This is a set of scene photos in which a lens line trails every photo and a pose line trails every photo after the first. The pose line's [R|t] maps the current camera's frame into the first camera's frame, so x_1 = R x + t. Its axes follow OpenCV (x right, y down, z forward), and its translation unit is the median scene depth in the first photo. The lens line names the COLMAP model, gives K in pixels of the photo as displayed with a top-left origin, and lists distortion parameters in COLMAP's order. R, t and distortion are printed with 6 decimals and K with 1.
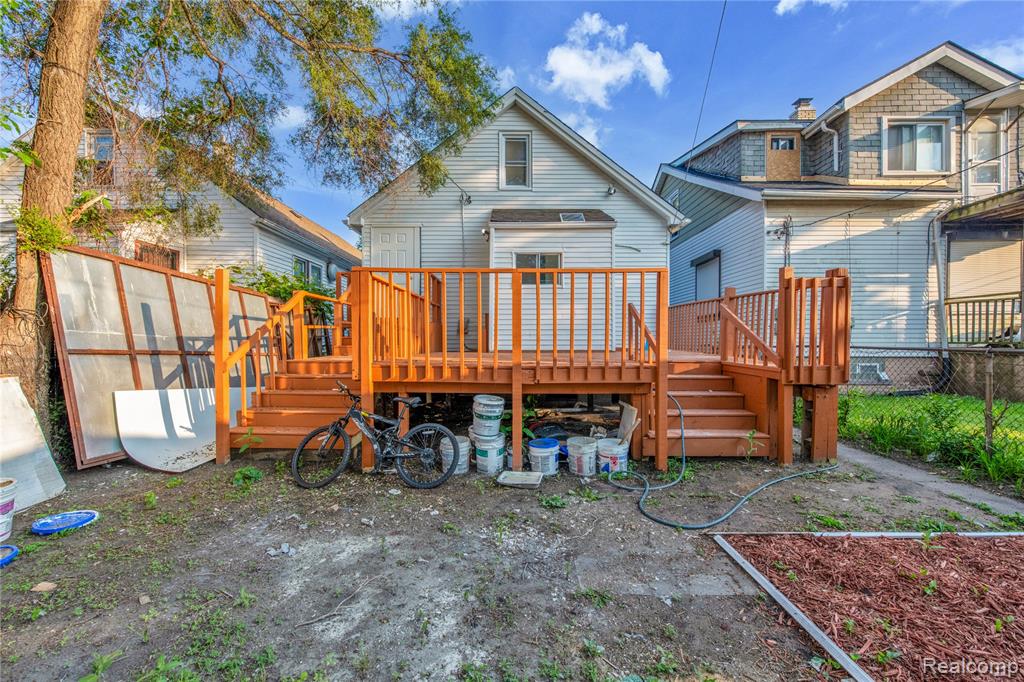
lens RADIAL K [[409.2, 0, 514.4], [0, 409.2, 339.3], [0, 0, 1]] dist [0.007318, -0.000241]
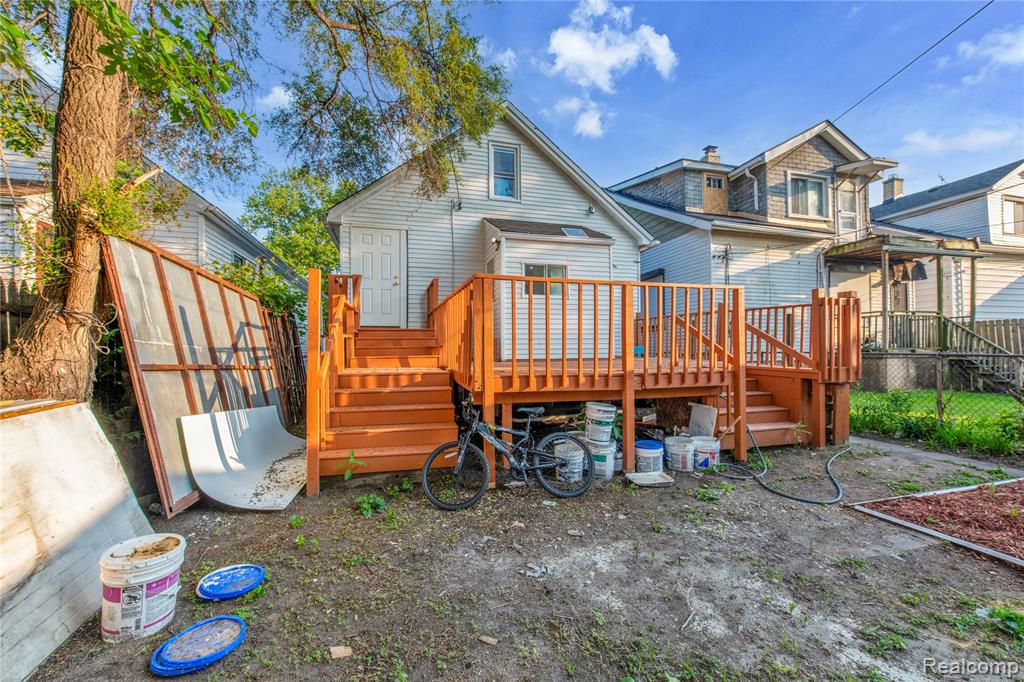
lens RADIAL K [[411.0, 0, 512.0], [0, 411.0, 341.0], [0, 0, 1]] dist [0.004502, 0.000213]
pose [[0.961117, -0.001496, 0.276136, -0.287593], [0.006599, 0.999824, -0.017551, -0.000761], [-0.276062, 0.018691, 0.960958, 0.029205]]
